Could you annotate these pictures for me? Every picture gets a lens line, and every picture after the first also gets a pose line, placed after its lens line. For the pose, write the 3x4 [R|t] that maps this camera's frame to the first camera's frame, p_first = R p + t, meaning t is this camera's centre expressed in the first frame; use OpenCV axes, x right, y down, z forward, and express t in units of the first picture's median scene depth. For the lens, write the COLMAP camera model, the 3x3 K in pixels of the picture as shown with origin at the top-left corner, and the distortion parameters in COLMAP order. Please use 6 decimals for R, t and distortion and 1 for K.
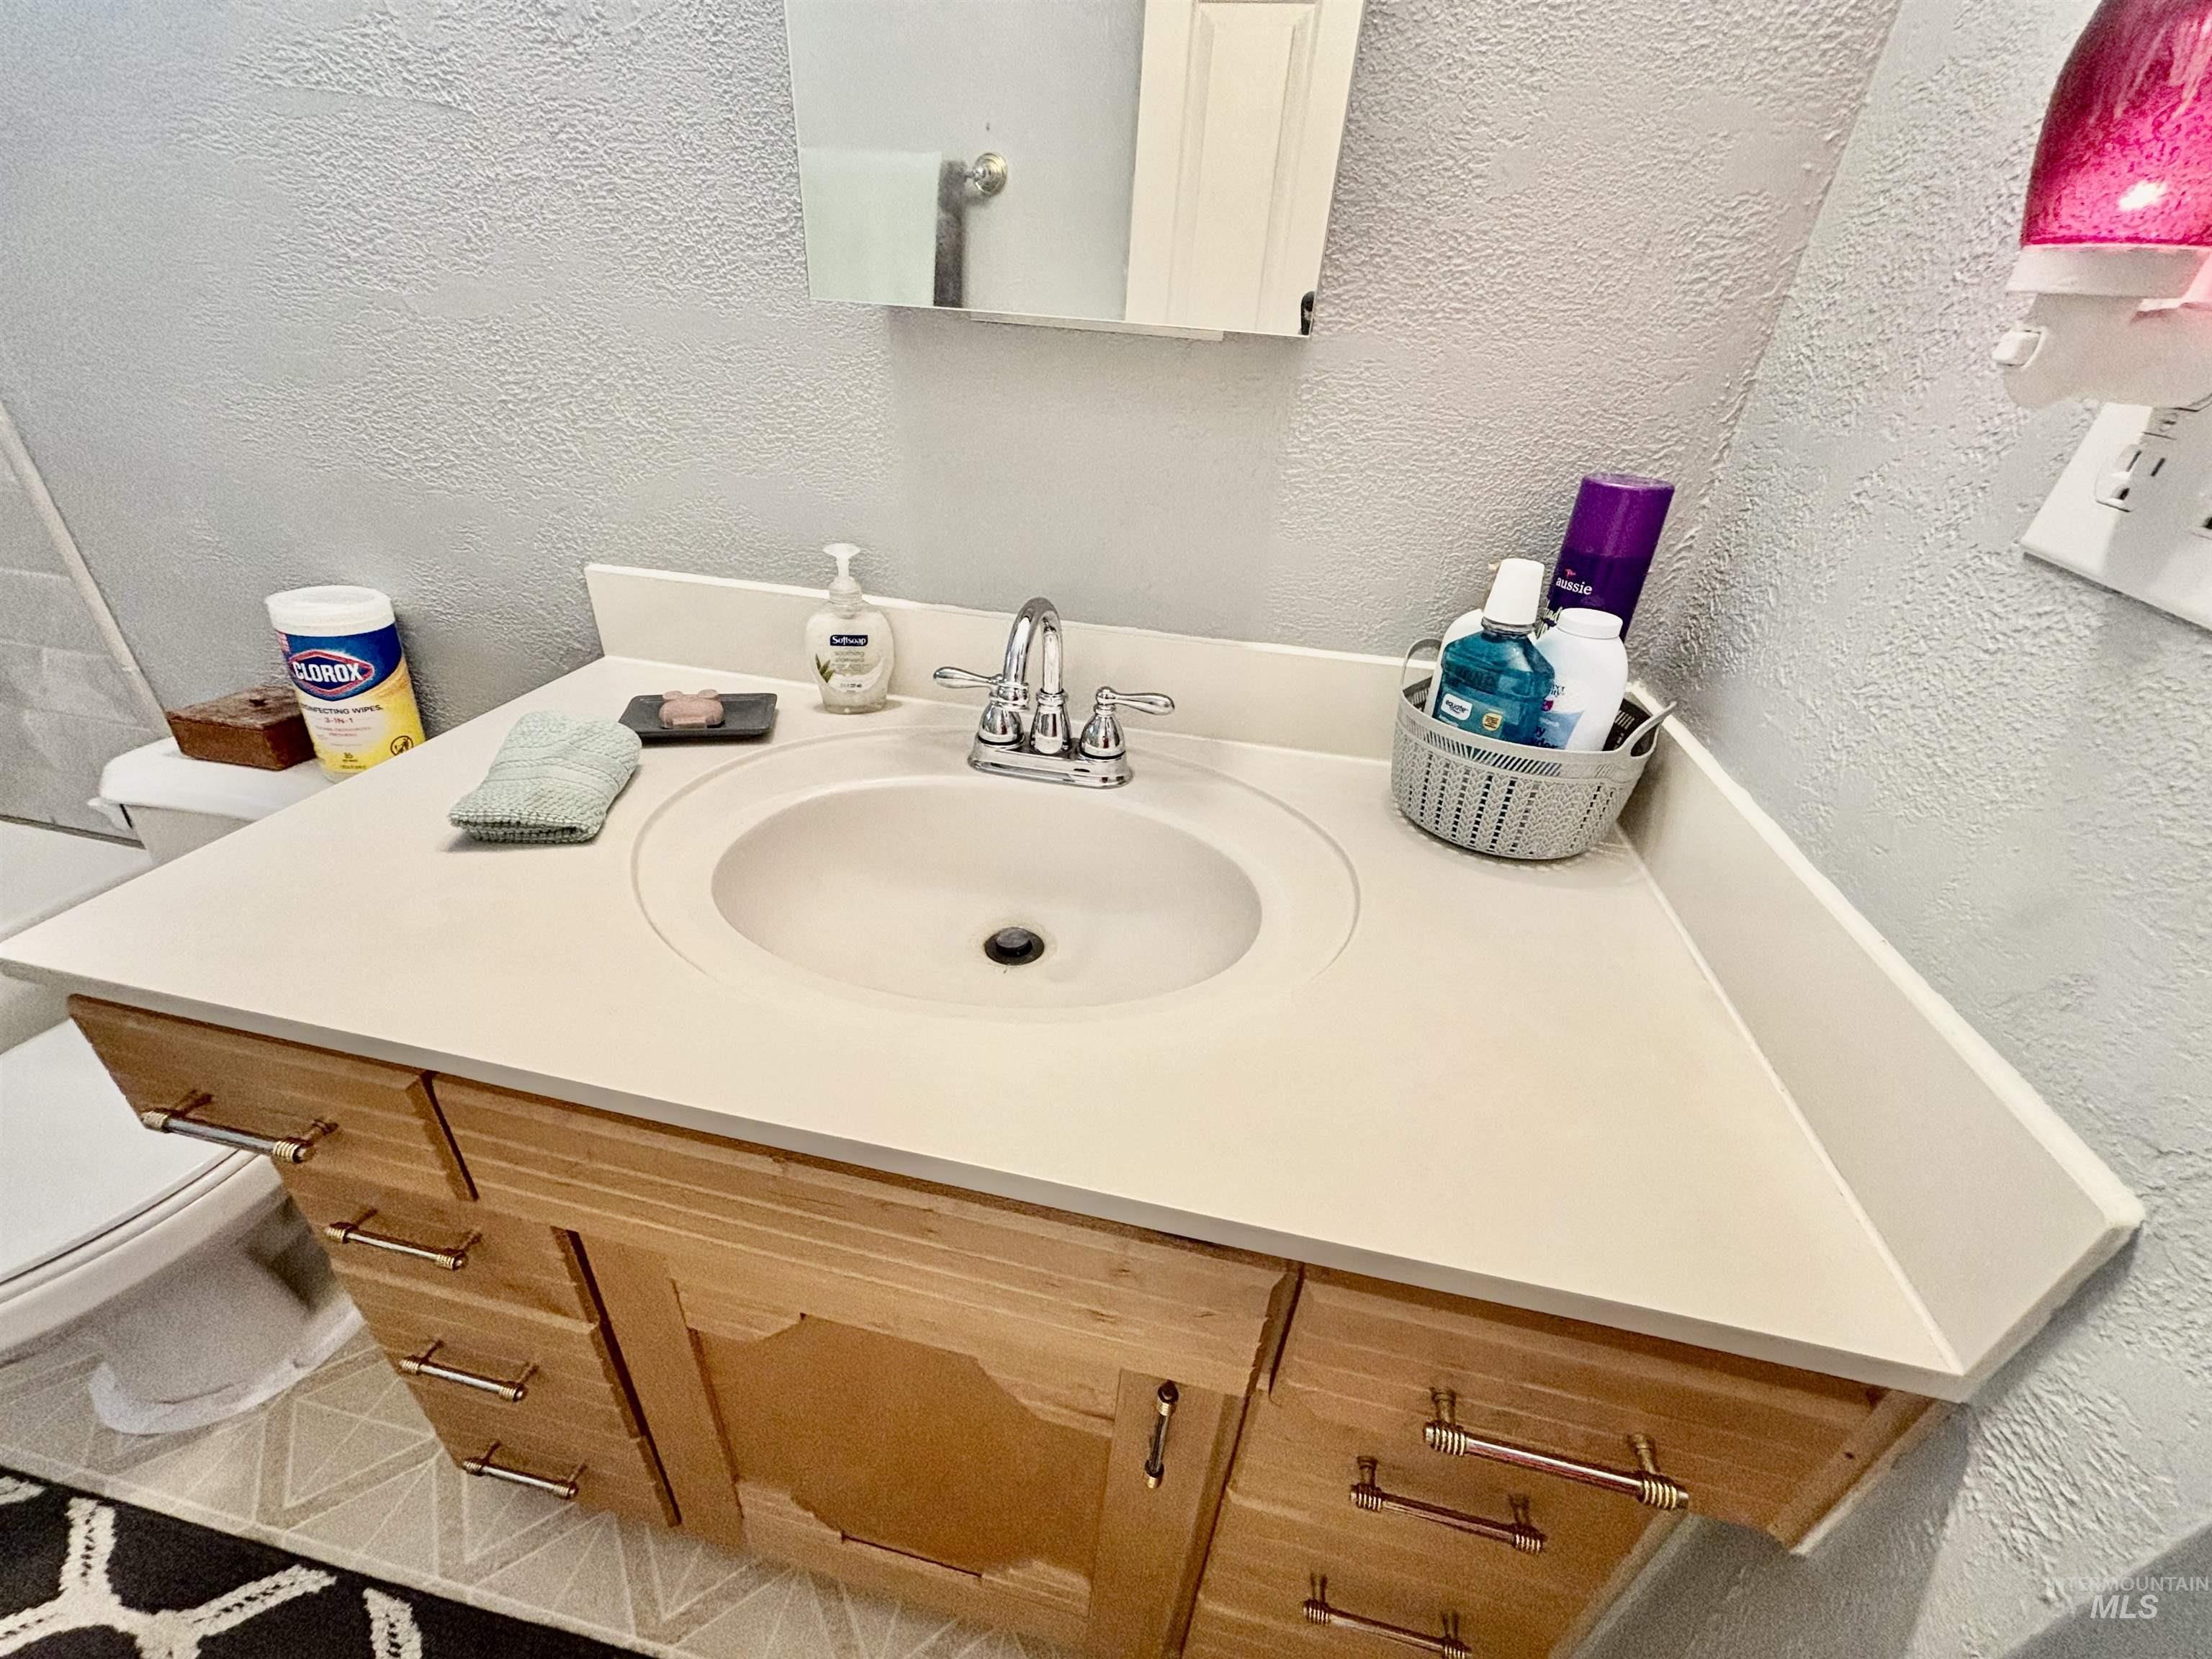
lens RADIAL K [[939.9, 0, 1102.9], [0, 939.9, 825.0], [0, 0, 1]] dist [-0.001187, 0.000902]
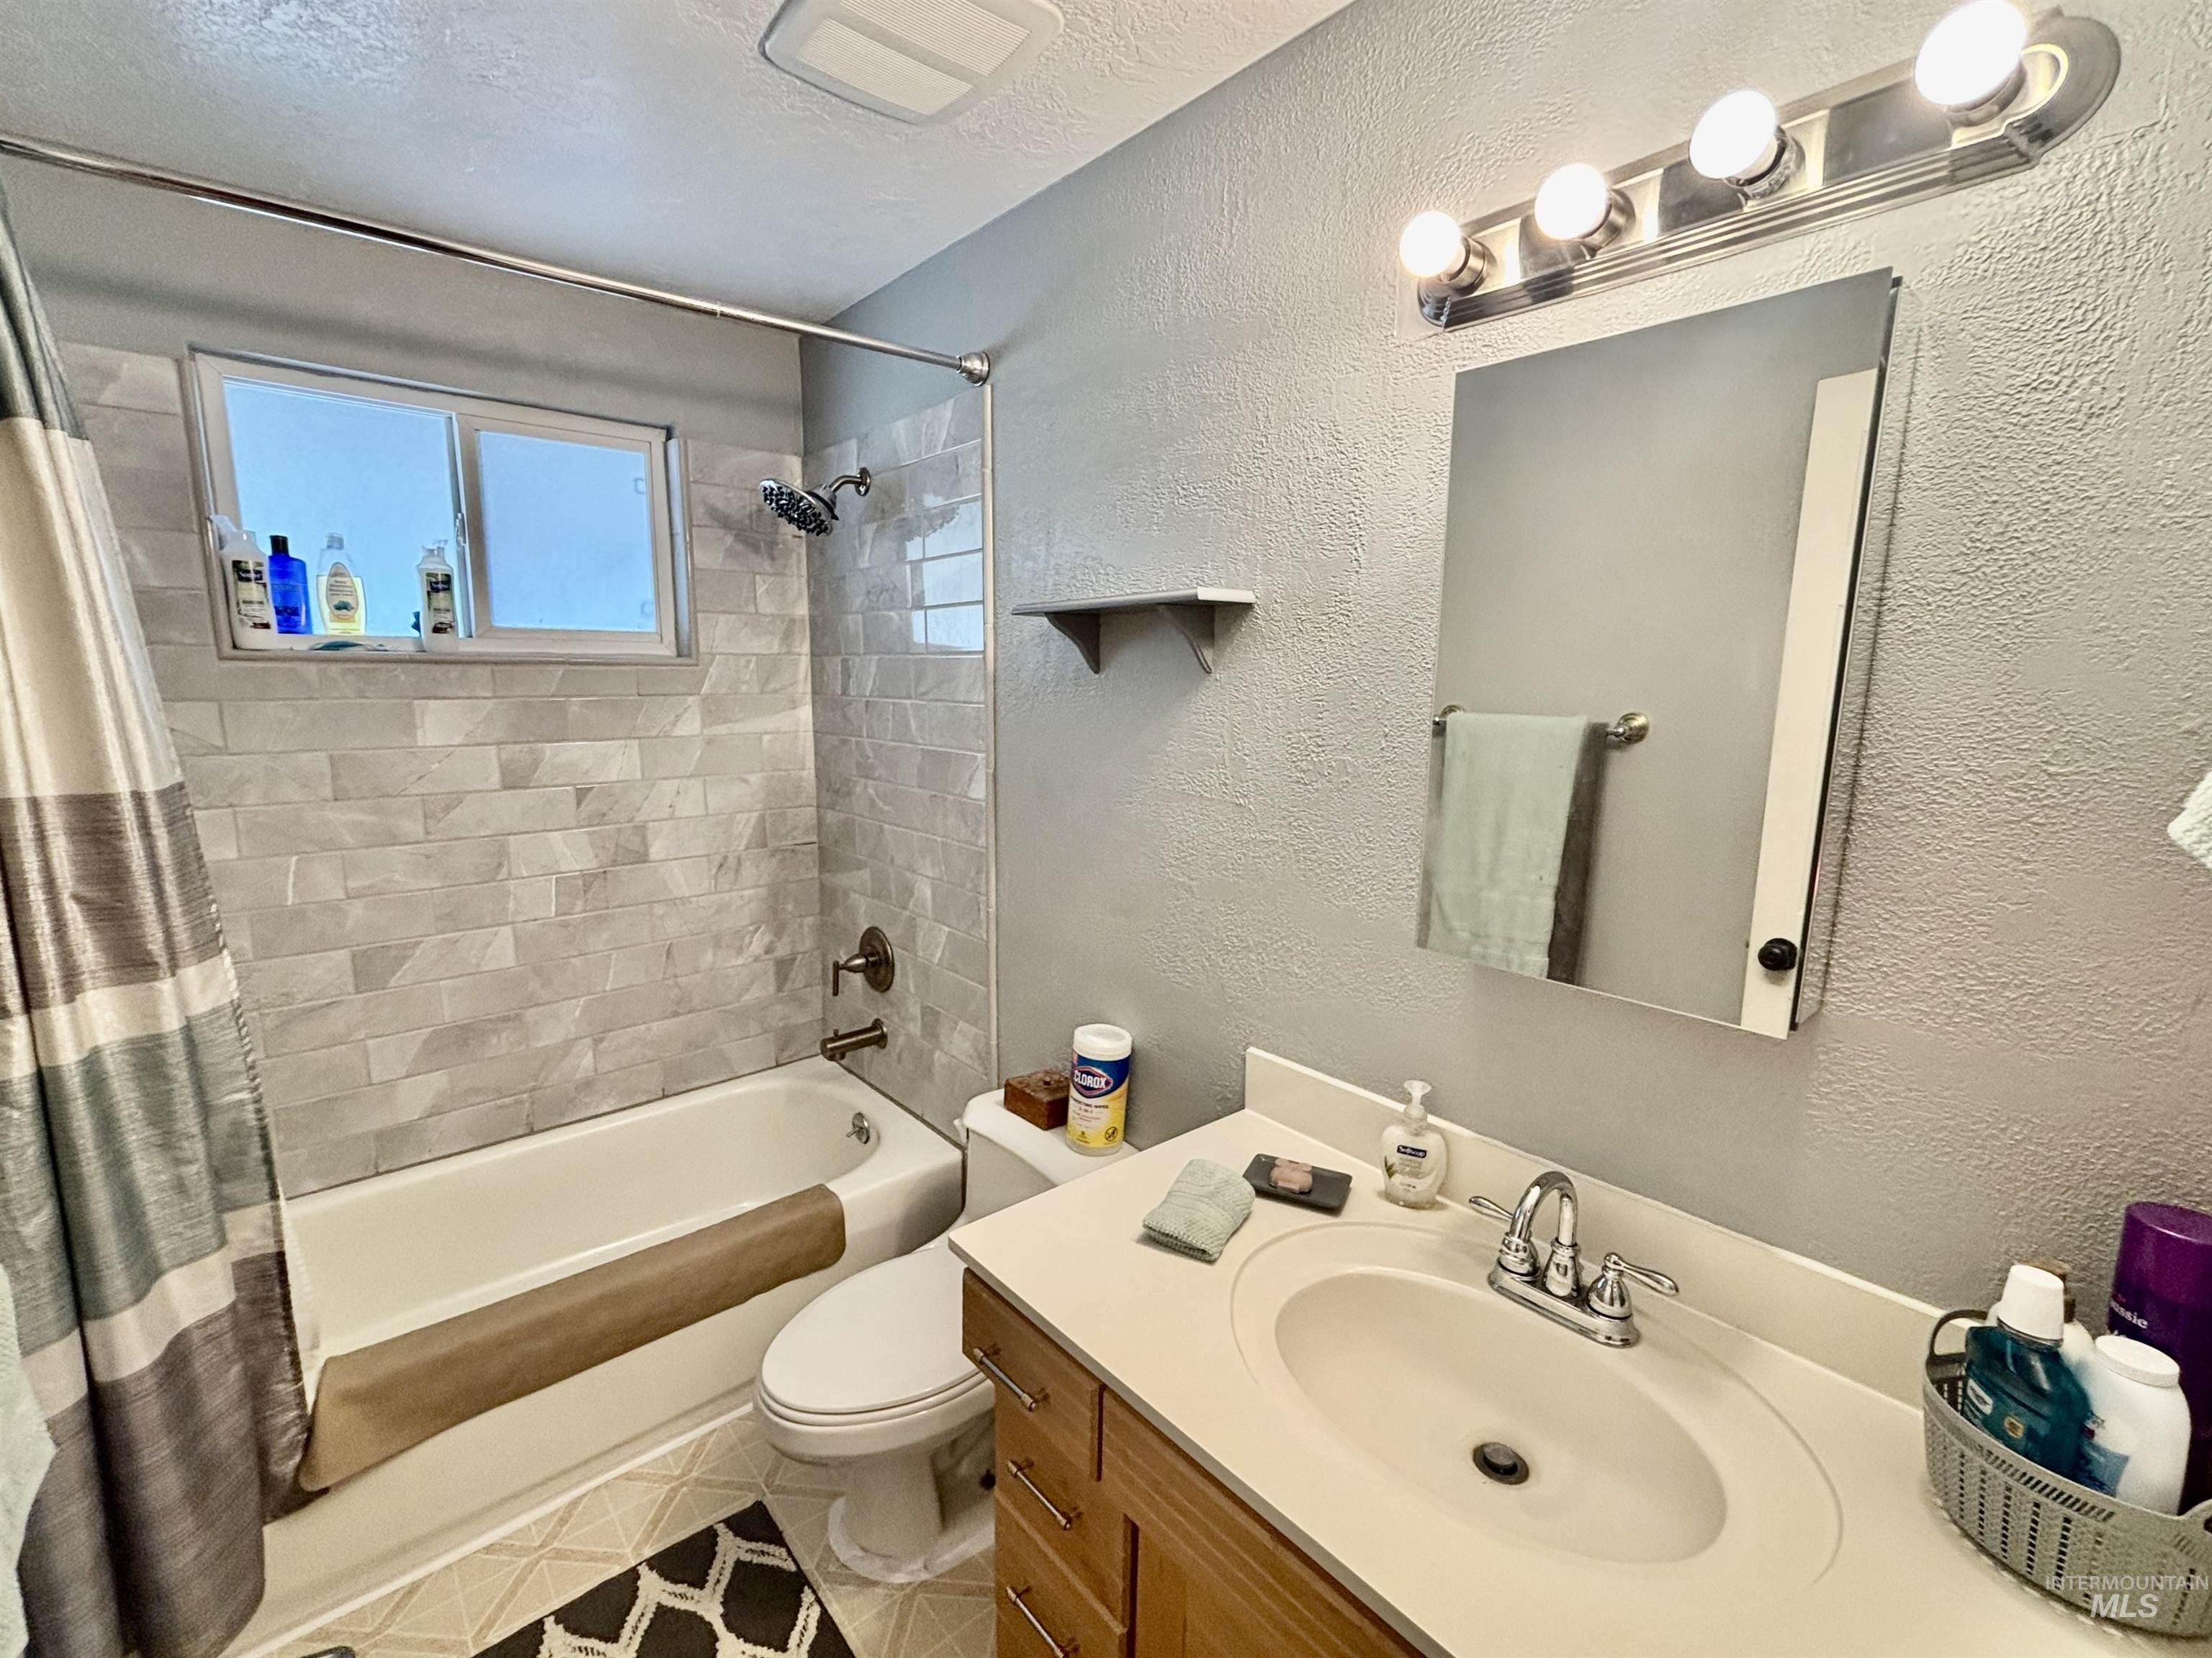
lens RADIAL K [[939.8, 0, 1102.9], [0, 939.8, 824.5], [0, 0, 1]] dist [-0.001187, 0.000902]
pose [[0.797896, 0.047358, -0.600932, 0.158421], [-0.285042, 0.908053, -0.306906, -0.082748], [0.531144, 0.416170, 0.738031, -0.407895]]
